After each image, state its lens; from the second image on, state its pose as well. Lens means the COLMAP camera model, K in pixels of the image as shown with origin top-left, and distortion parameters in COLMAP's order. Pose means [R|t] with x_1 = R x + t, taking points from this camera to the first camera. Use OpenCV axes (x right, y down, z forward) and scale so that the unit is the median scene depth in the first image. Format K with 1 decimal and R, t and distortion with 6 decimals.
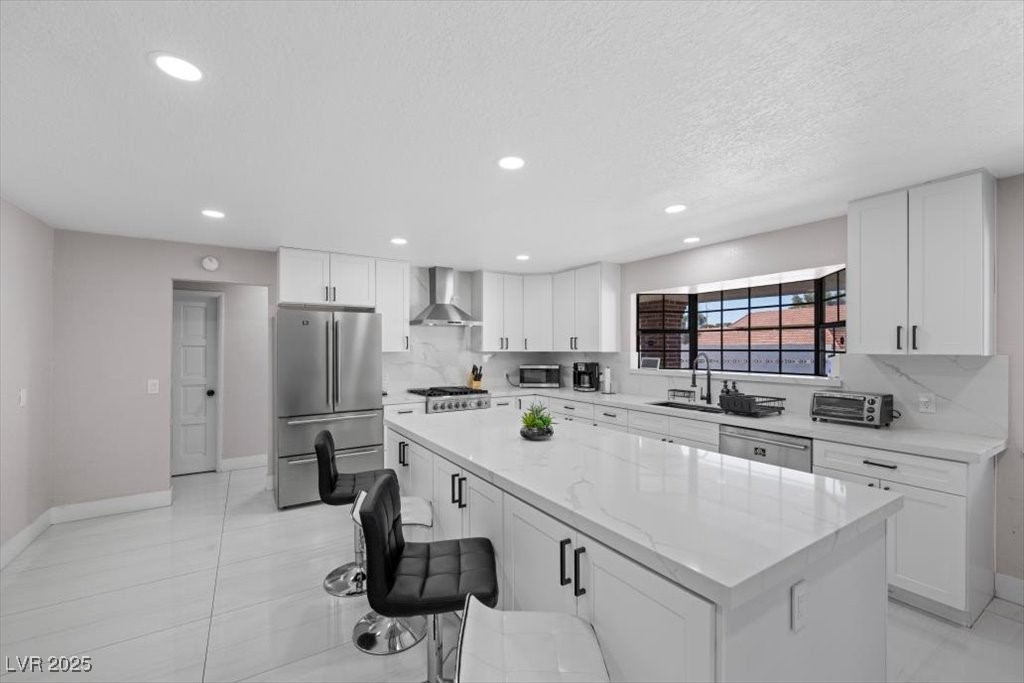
lens RADIAL K [[404.8, 0, 502.2], [0, 404.8, 348.8], [0, 0, 1]] dist [-0.000071, -0.000009]
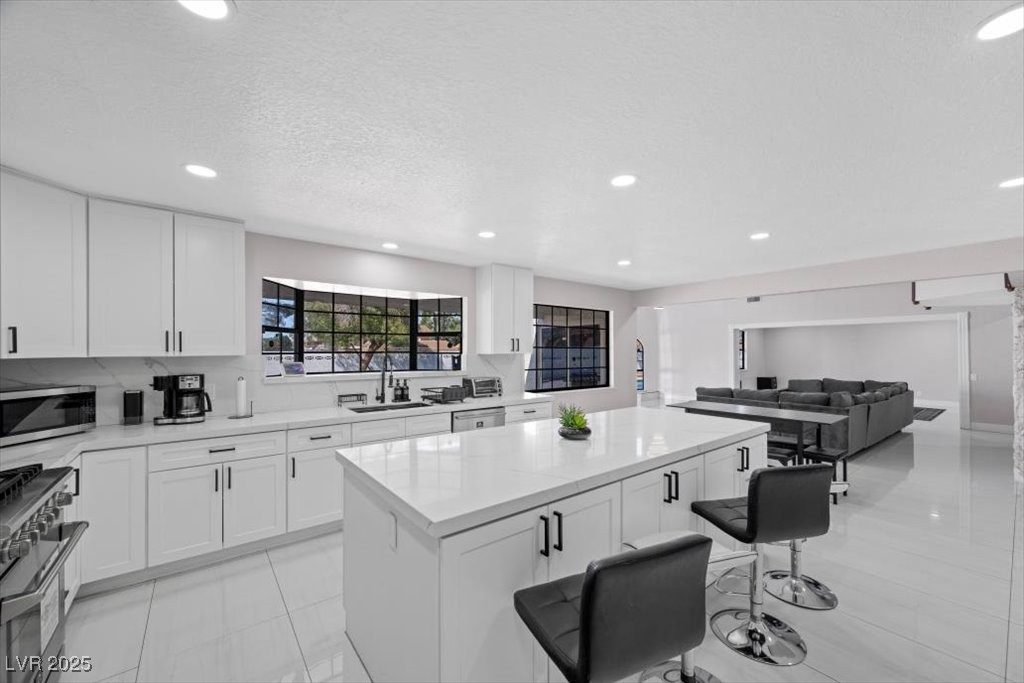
lens RADIAL K [[404.8, 0, 502.2], [0, 404.8, 348.8], [0, 0, 1]] dist [-0.000071, -0.000009]
pose [[-0.096740, 0.003137, 0.995305, -0.563261], [0.002600, 0.999992, -0.002899, -0.001476], [-0.995306, 0.002307, -0.096748, 0.777398]]
